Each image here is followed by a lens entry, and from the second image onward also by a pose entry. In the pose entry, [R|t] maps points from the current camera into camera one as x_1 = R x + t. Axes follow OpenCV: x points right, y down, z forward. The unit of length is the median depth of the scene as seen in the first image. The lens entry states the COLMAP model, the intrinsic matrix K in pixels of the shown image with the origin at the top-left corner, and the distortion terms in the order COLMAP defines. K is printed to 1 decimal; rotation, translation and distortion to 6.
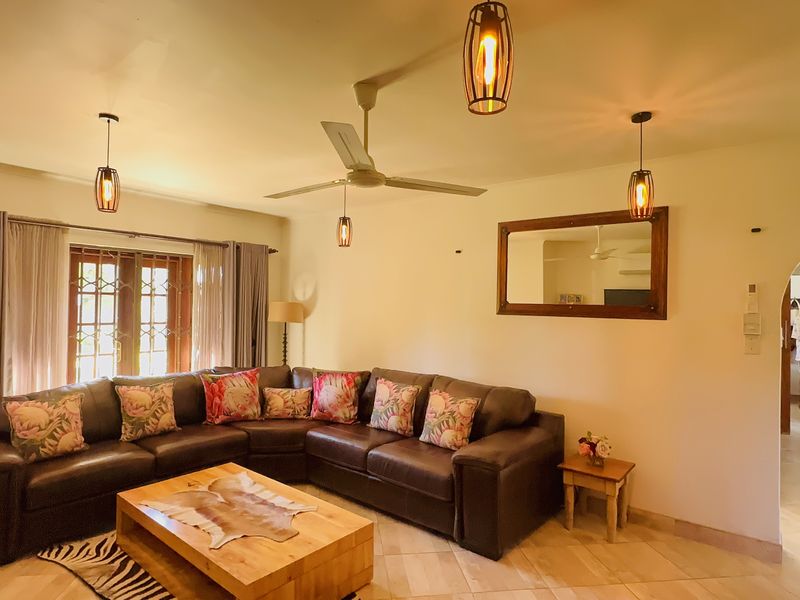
lens RADIAL K [[476.0, 0, 400.0], [0, 476.0, 300.0], [0, 0, 1]] dist [0.027159, -0.000213]
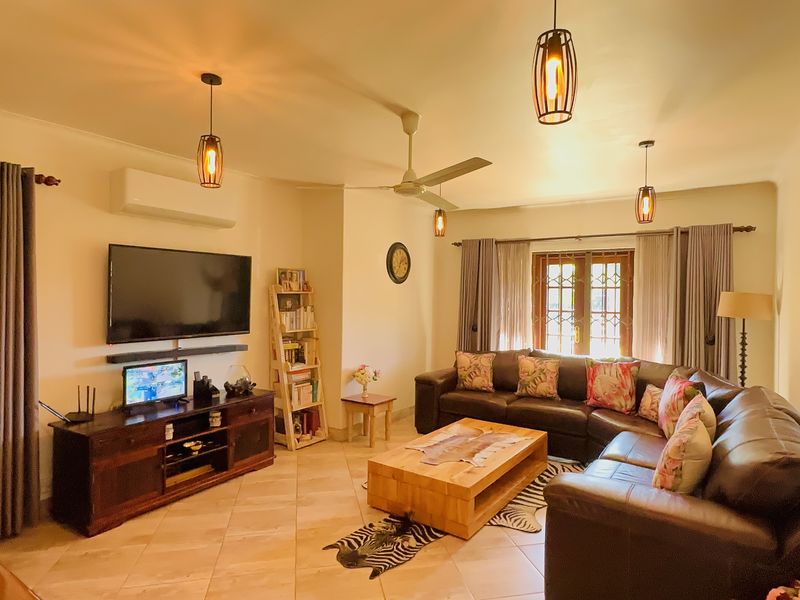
lens RADIAL K [[476.0, 0, 400.0], [0, 476.0, 300.0], [0, 0, 1]] dist [0.027159, -0.000213]
pose [[0.100160, -0.003519, -0.994965, 0.616893], [-0.000936, 0.999993, -0.003631, 0.025584], [0.994971, 0.001295, 0.100156, 0.448464]]
